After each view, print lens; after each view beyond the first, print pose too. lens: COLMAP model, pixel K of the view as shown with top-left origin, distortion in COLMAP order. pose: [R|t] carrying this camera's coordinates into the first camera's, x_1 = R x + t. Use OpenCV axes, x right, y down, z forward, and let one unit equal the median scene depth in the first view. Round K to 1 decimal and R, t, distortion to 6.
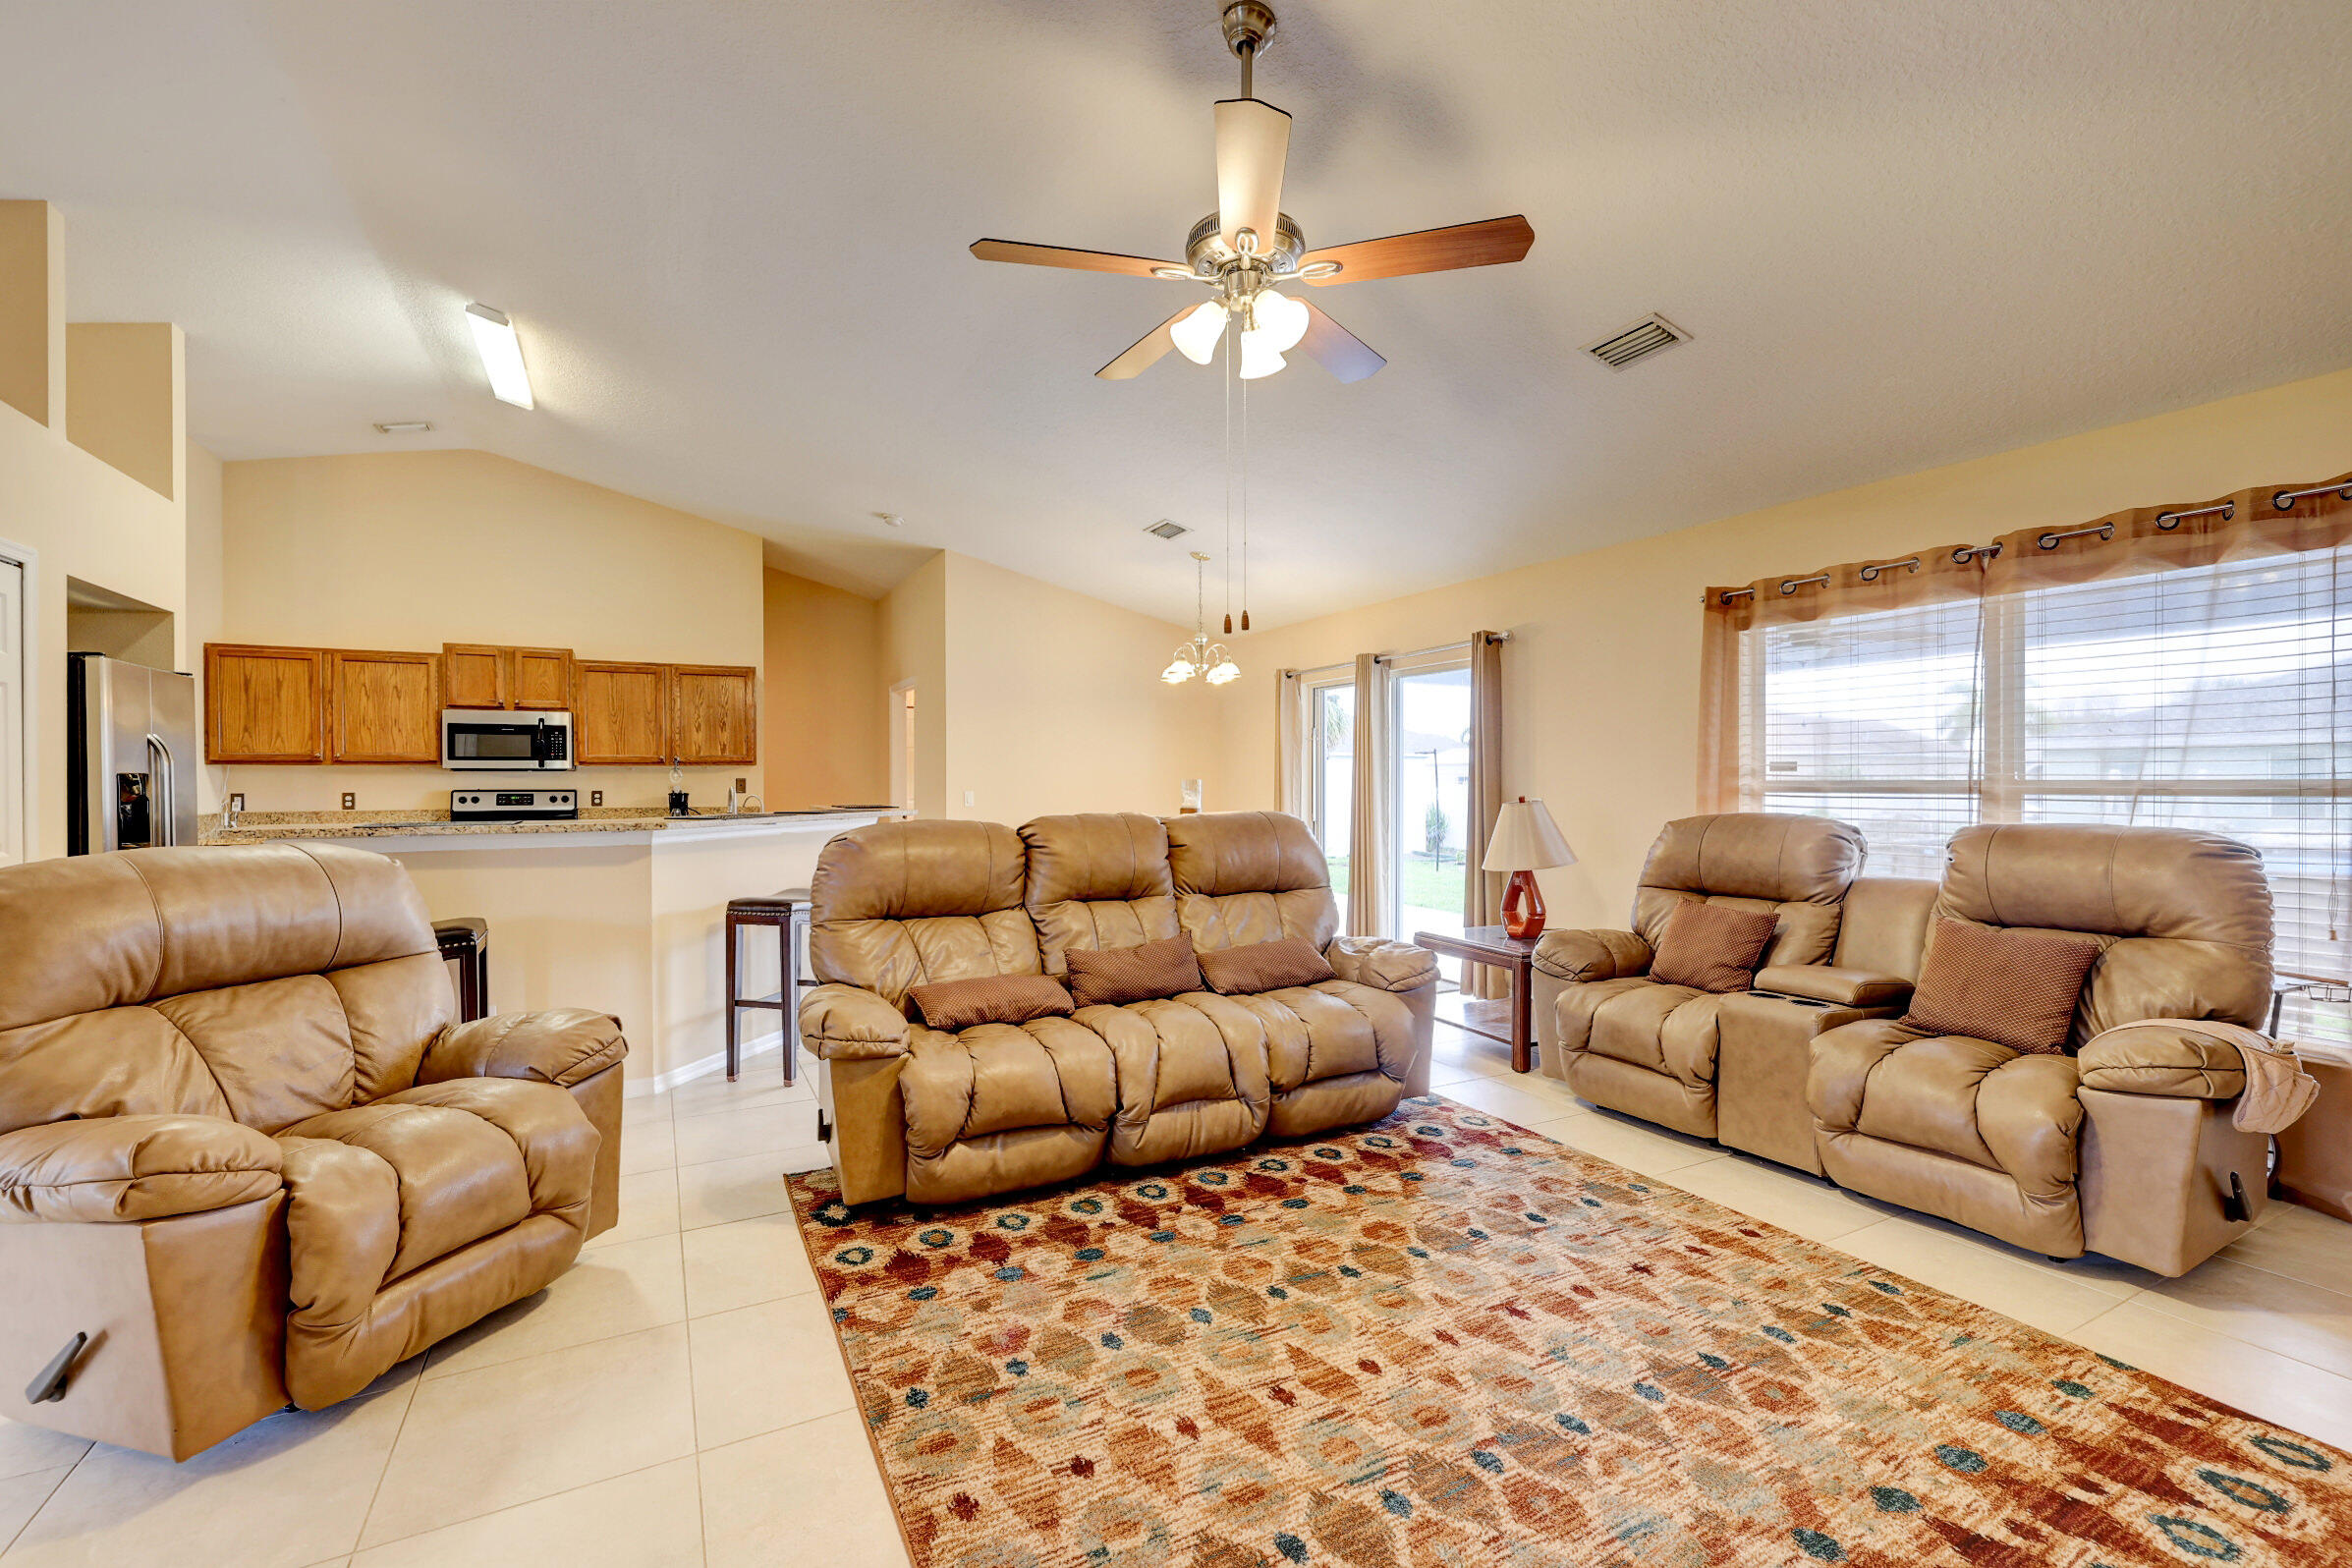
lens RADIAL K [[979.5, 0, 1161.1], [0, 979.5, 783.3], [0, 0, 1]] dist [0.000986, 0.000003]
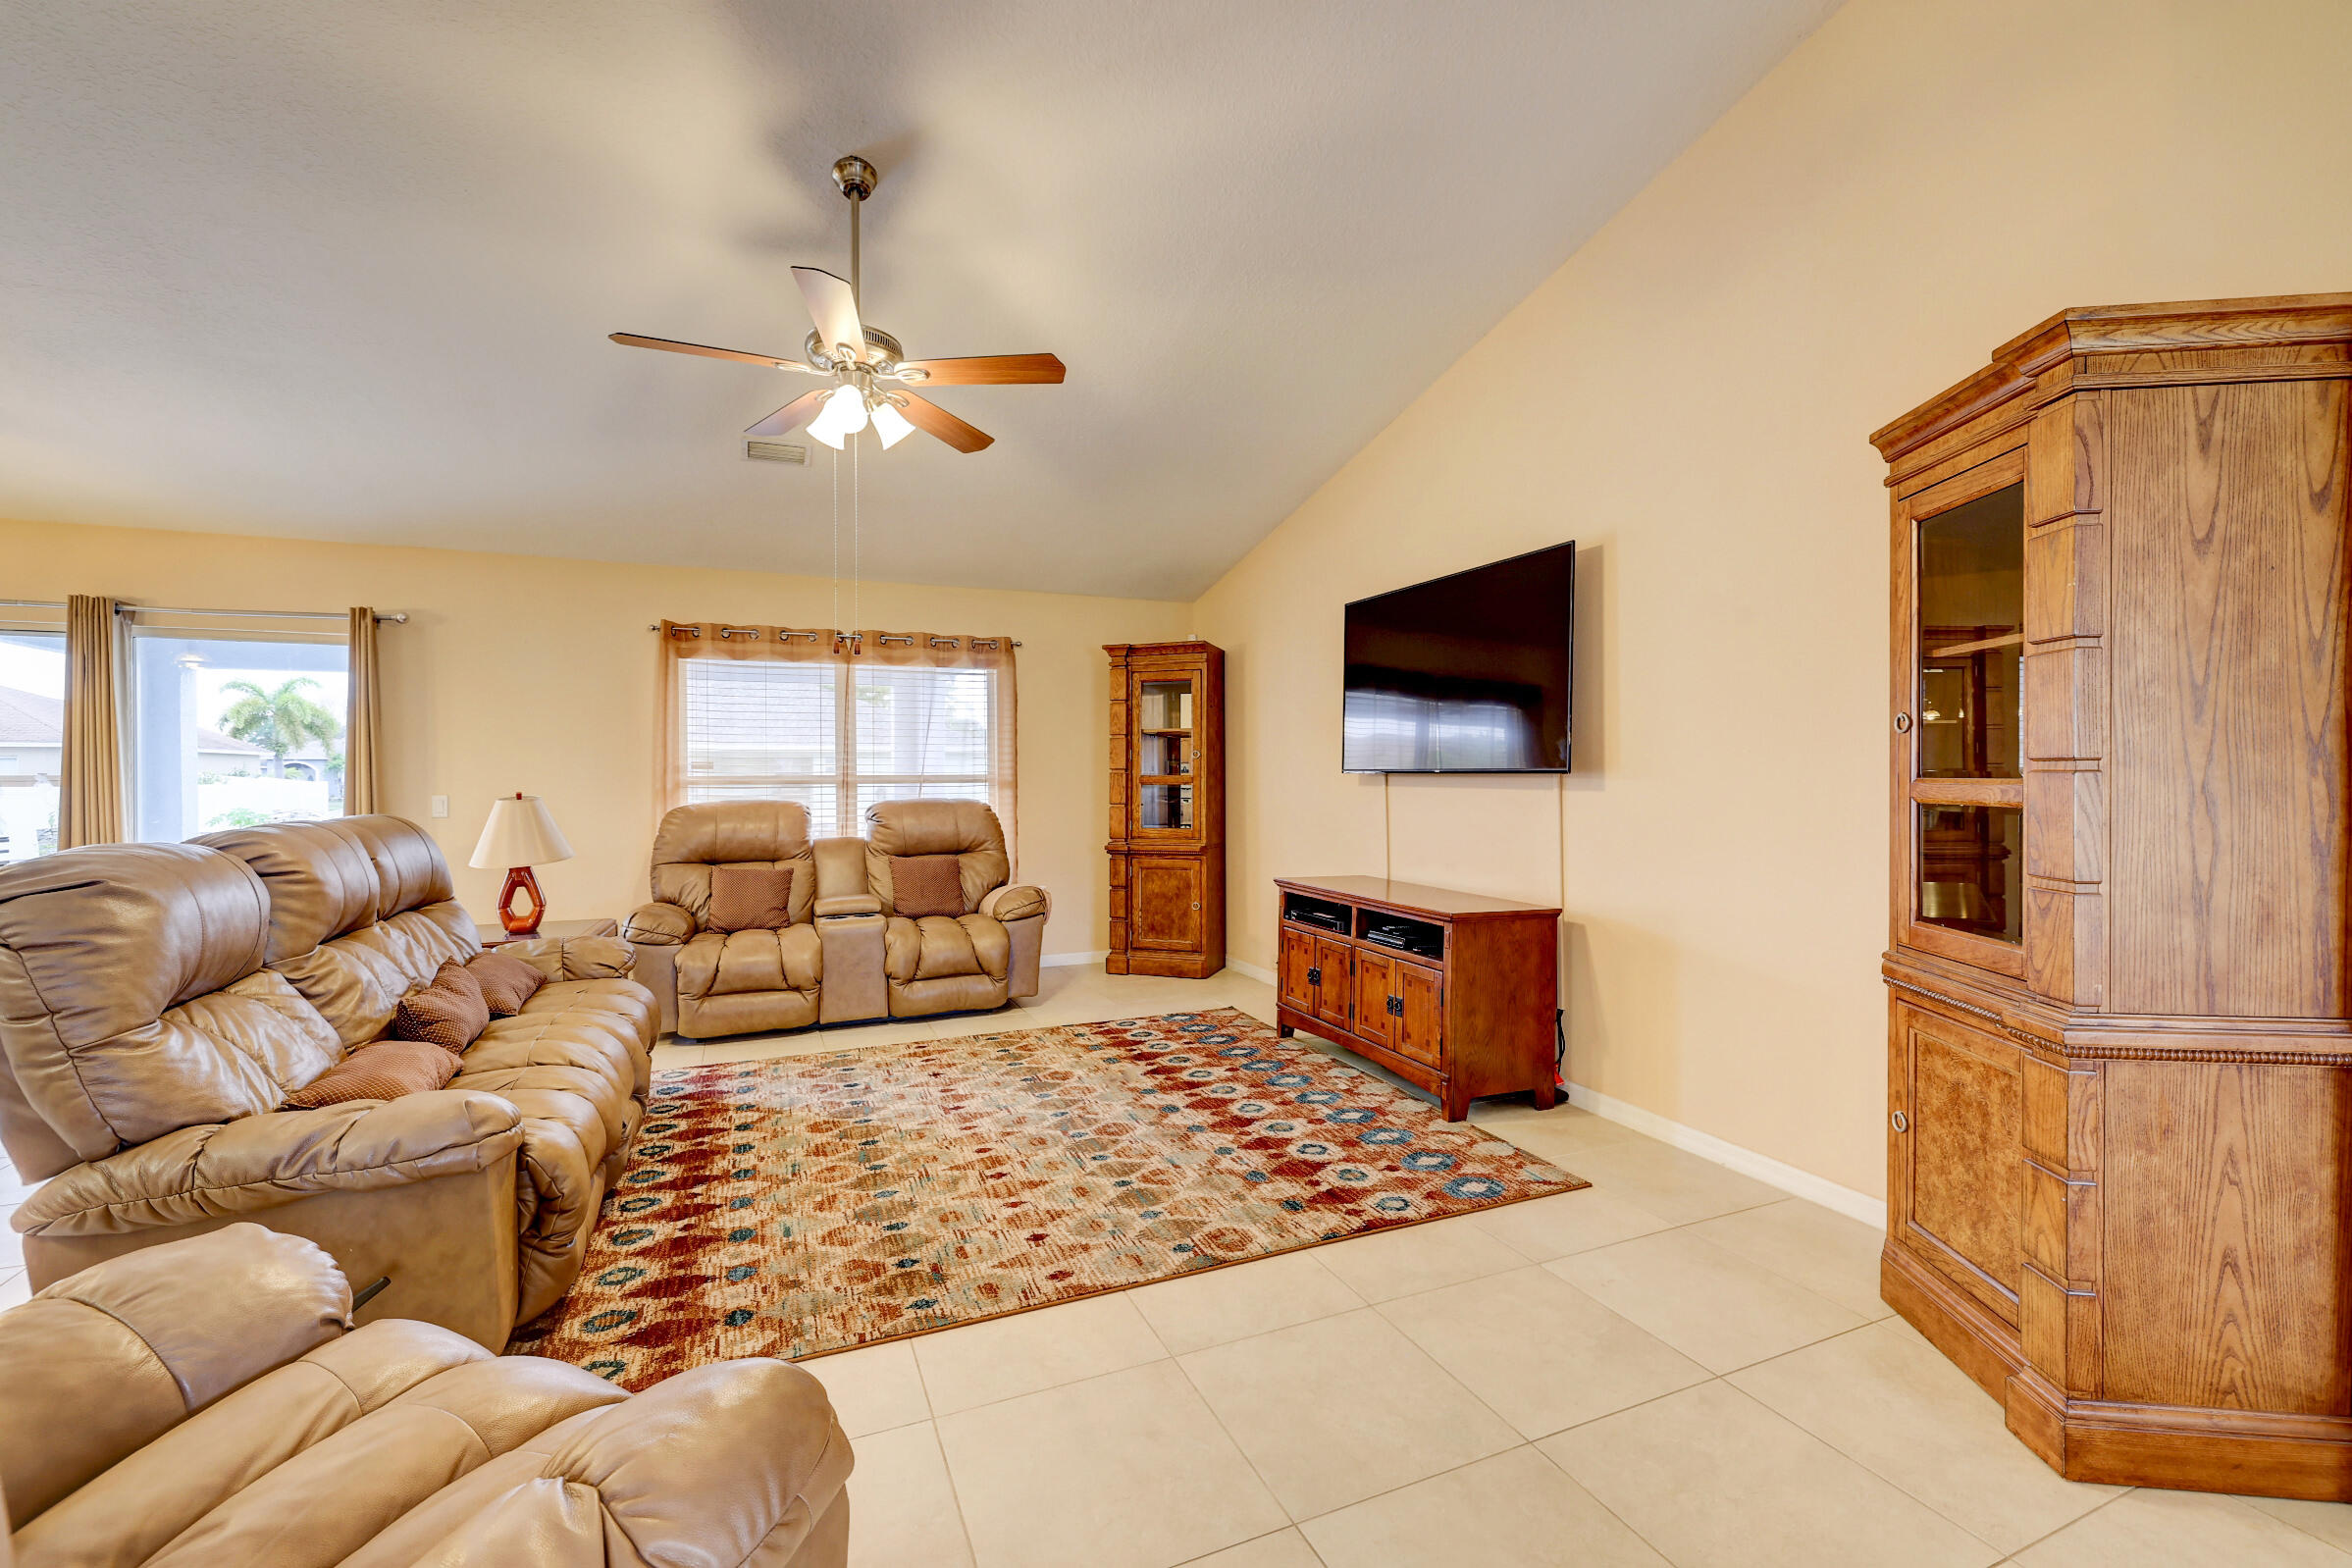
lens RADIAL K [[979.5, 0, 1161.1], [0, 979.5, 783.3], [0, 0, 1]] dist [0.000986, 0.000003]
pose [[0.074253, -0.003208, 0.997234, -0.900065], [0.007511, 0.999968, 0.002658, 0.010868], [-0.997211, 0.007293, 0.074274, 0.415990]]
